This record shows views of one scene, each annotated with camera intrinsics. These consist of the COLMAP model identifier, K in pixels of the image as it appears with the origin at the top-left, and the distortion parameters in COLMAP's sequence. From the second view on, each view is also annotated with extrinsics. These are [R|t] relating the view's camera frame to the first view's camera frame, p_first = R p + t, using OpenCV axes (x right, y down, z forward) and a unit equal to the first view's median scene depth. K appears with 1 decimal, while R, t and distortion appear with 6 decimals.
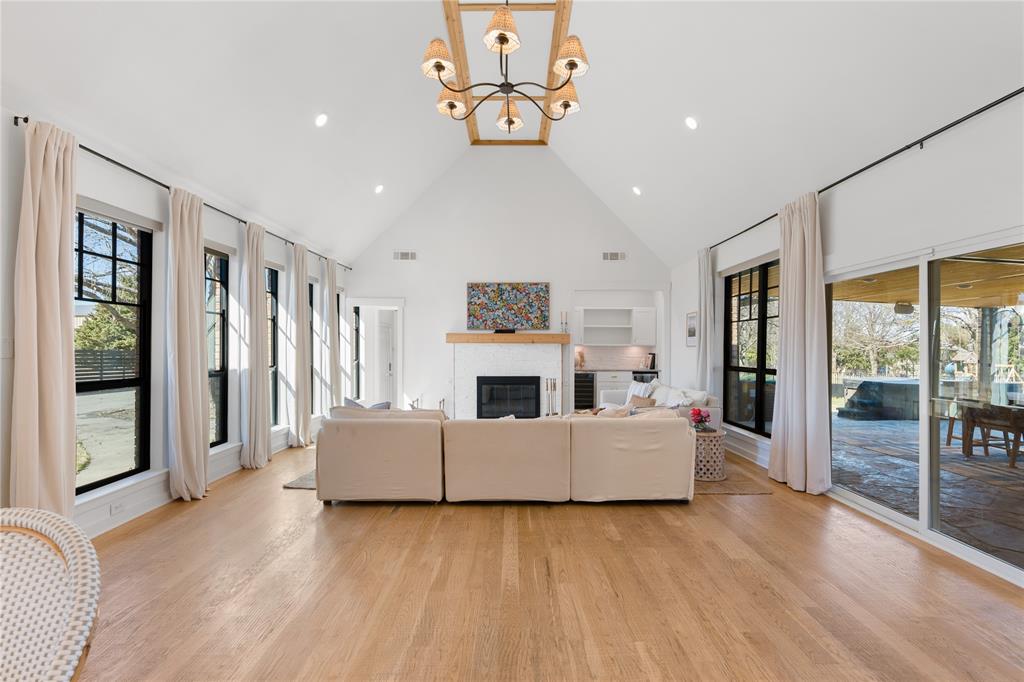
lens RADIAL K [[465.9, 0, 503.9], [0, 465.9, 347.0], [0, 0, 1]] dist [-0.007366, 0.003383]
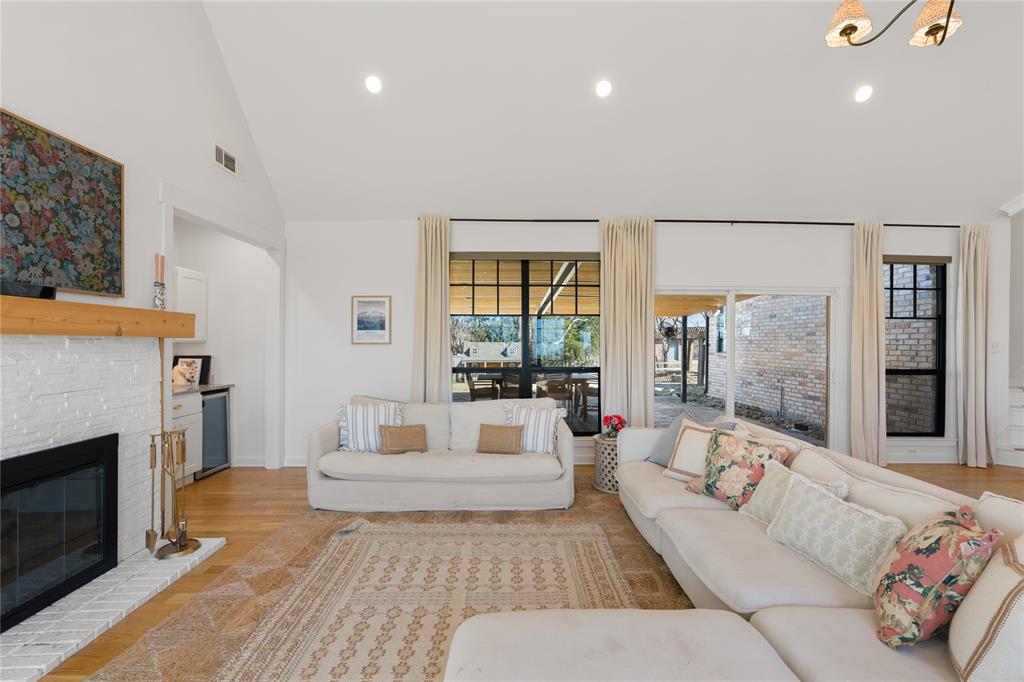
lens RADIAL K [[465.9, 0, 512.5], [0, 465.9, 338.2], [0, 0, 1]] dist [-0.007366, 0.003383]
pose [[-0.027483, 0.008531, 0.999586, -0.264786], [0.000481, 0.999964, -0.008521, -0.002855], [-0.999622, 0.000246, -0.027486, 0.711070]]
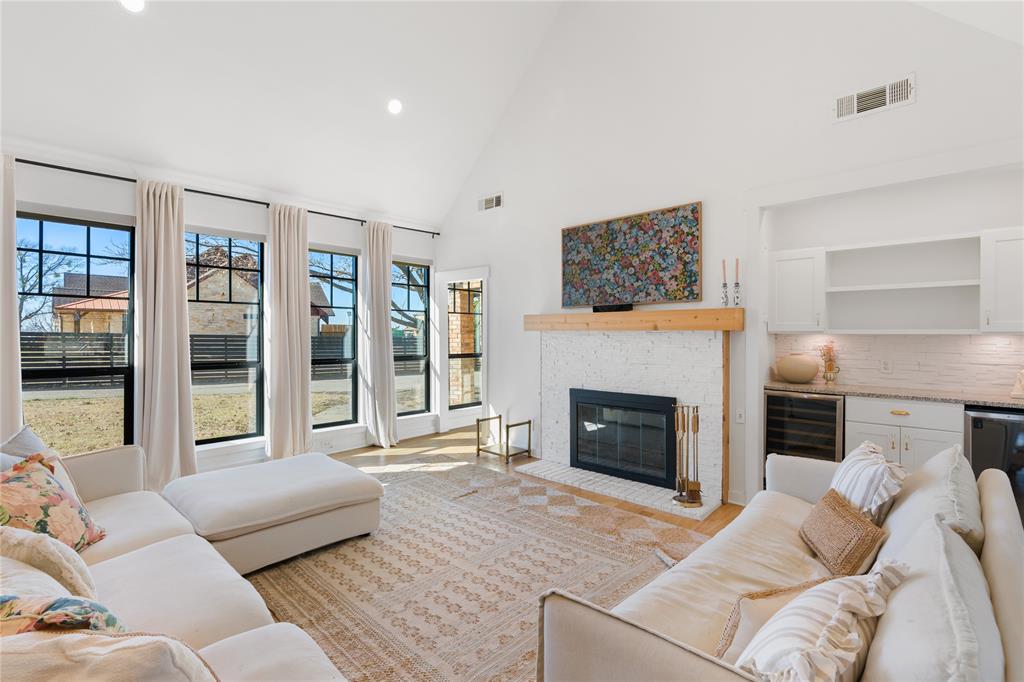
lens RADIAL K [[465.9, 0, 509.5], [0, 465.9, 336.9], [0, 0, 1]] dist [-0.007366, 0.003383]
pose [[0.727793, 0.003641, -0.685787, 0.281229], [-0.004287, 0.999991, 0.000760, -0.000029], [0.685783, 0.002387, 0.727802, 0.521070]]
